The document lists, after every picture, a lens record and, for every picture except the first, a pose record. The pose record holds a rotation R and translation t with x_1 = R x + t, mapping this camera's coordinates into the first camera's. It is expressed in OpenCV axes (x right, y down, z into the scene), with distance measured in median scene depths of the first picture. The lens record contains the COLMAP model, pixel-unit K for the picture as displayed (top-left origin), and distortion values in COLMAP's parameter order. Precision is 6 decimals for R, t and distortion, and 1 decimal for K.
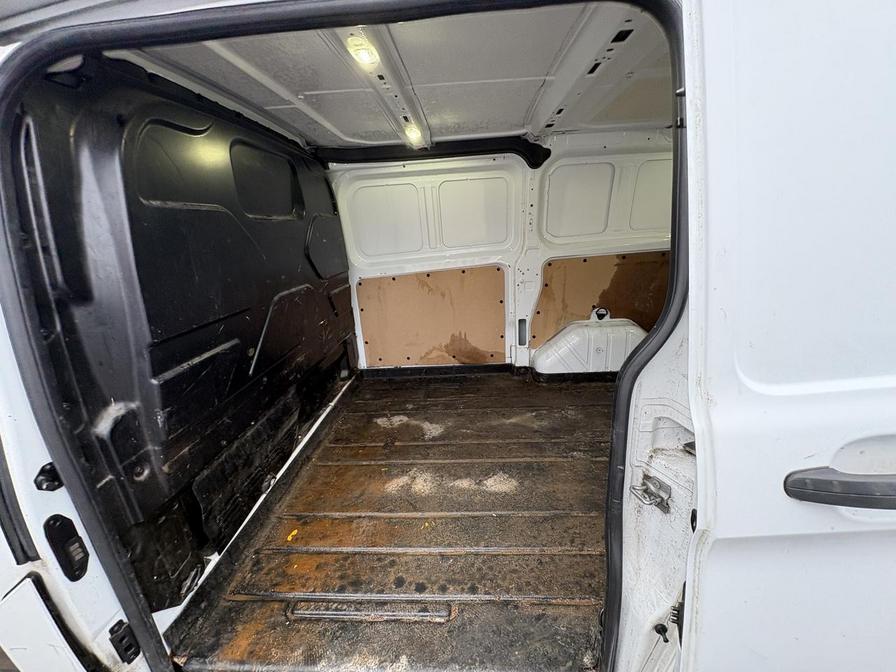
lens RADIAL K [[361.0, 0, 445.6], [0, 361.0, 338.0], [0, 0, 1]] dist [-0.001731, 0.000408]
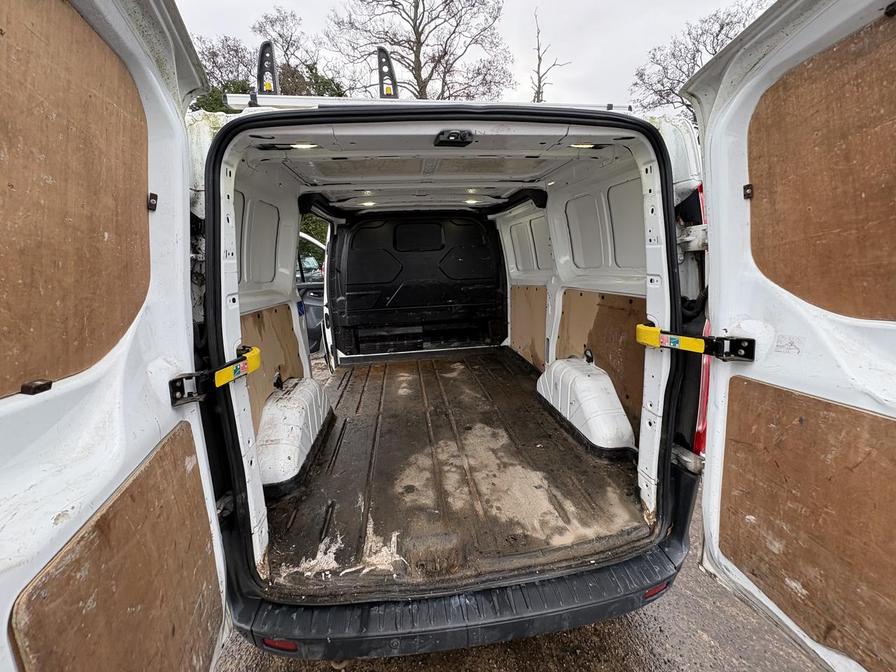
lens RADIAL K [[361.0, 0, 455.3], [0, 361.0, 333.9], [0, 0, 1]] dist [-0.001731, 0.000408]
pose [[0.170809, 0.245975, -0.954107, 1.523764], [-0.259657, 0.945345, 0.197231, -0.262893], [0.950475, 0.214052, 0.225343, 0.593045]]
